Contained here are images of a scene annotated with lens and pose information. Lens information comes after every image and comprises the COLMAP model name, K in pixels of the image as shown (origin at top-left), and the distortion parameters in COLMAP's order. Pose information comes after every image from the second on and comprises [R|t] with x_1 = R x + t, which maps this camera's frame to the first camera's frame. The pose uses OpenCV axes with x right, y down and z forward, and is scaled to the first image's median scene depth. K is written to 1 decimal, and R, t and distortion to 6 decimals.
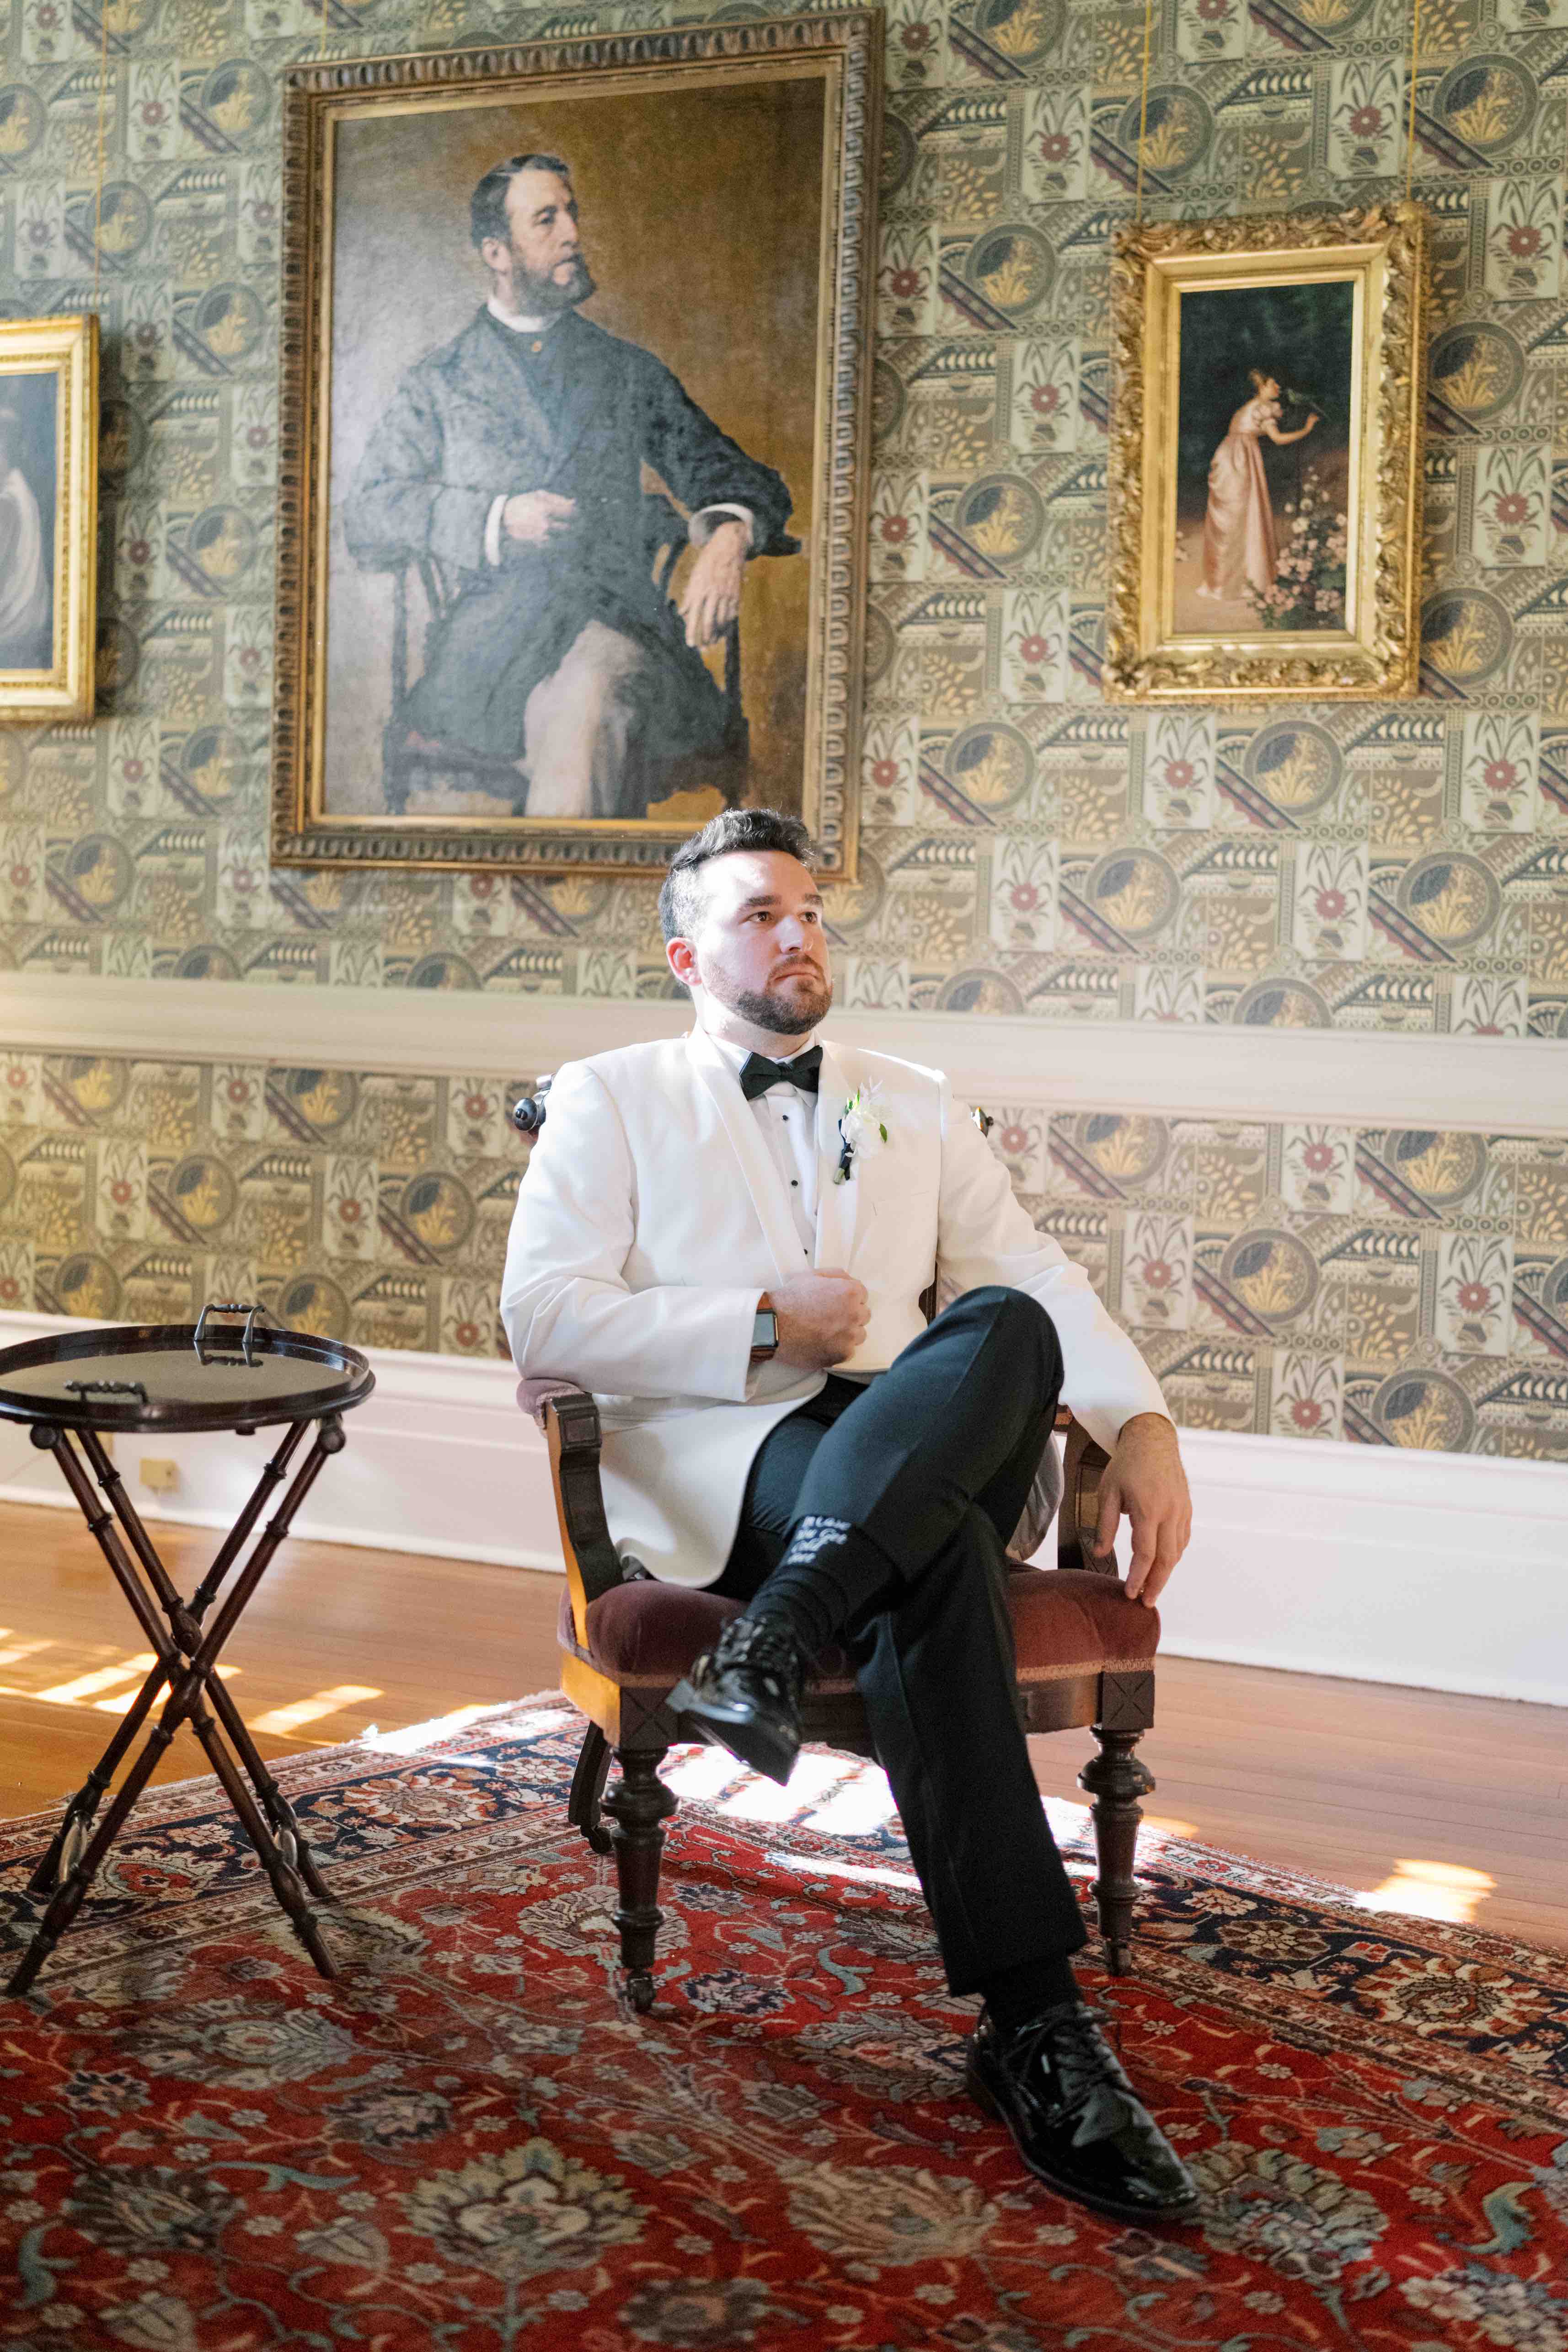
lens RADIAL K [[2535.1, 0, 787.7], [0, 2535.1, 1072.9], [0, 0, 1]] dist [-0.028198, 0.019921]
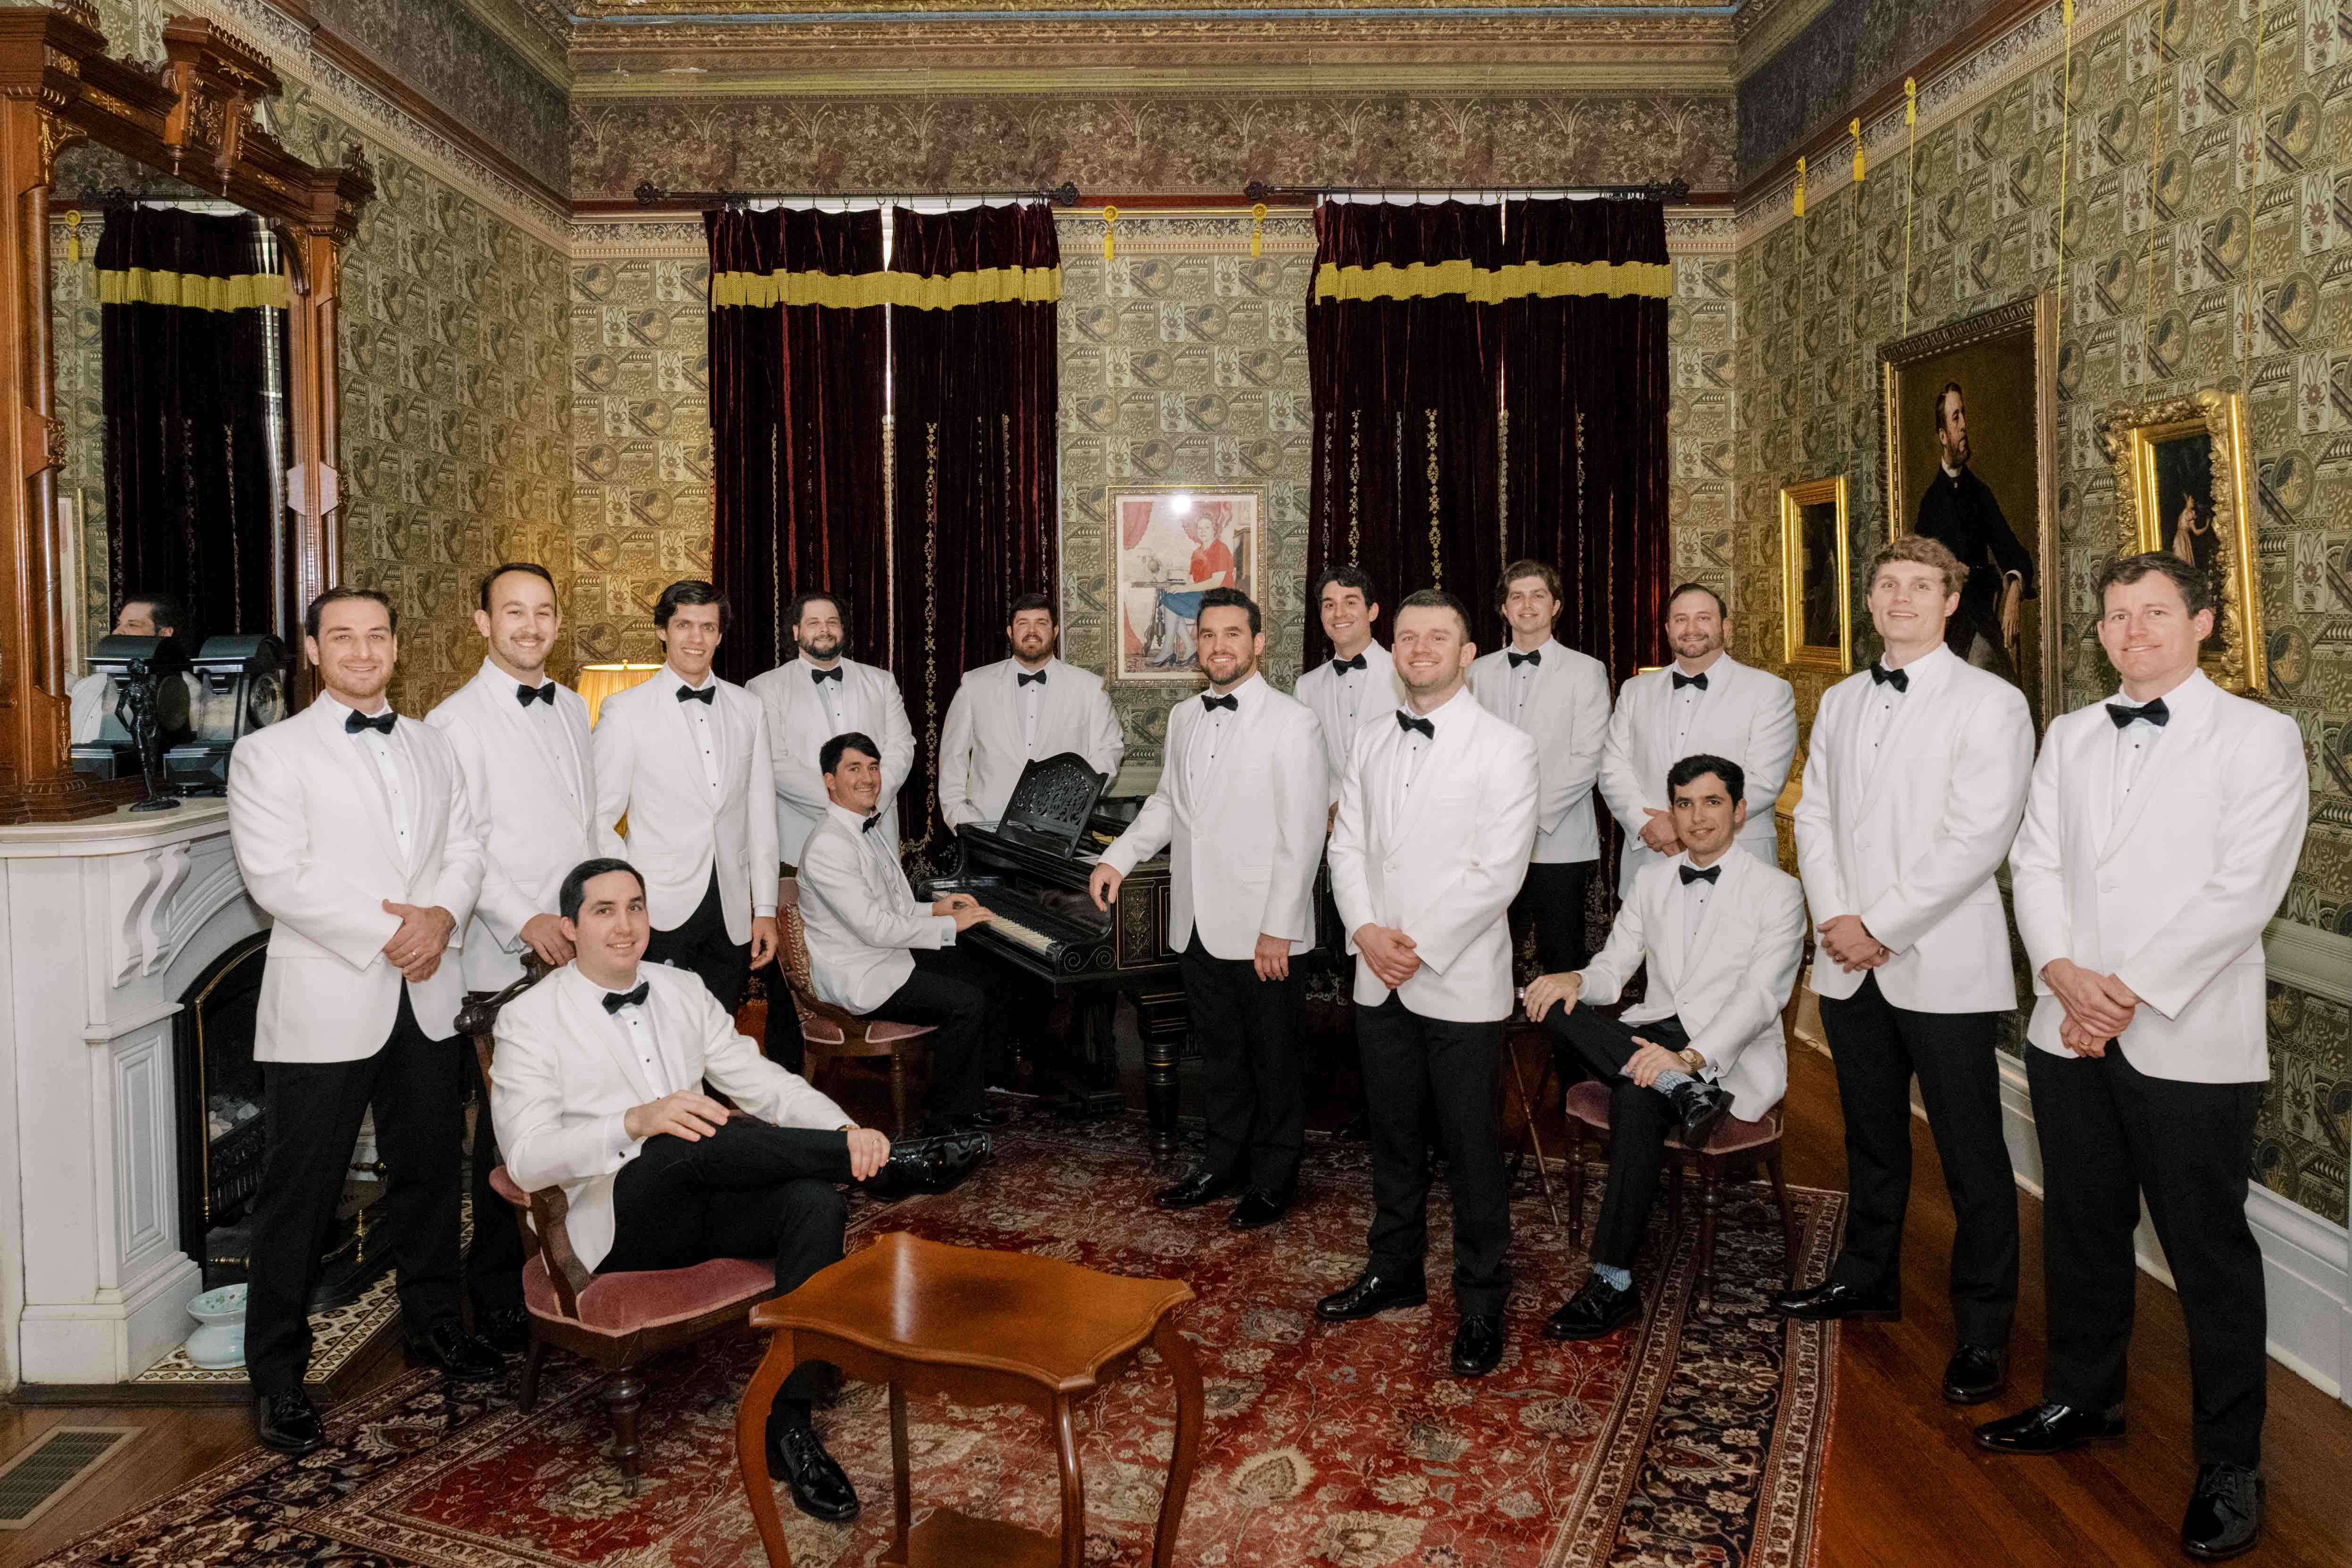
lens RADIAL K [[1732.1, 0, 1173.3], [0, 1732.1, 698.8], [0, 0, 1]] dist [0.001166, 0.003039]
pose [[0.374791, 0.007034, -0.927083, 1.421626], [-0.015269, 0.999882, 0.001414, -0.202596], [0.926983, 0.013625, 0.374855, -0.007314]]
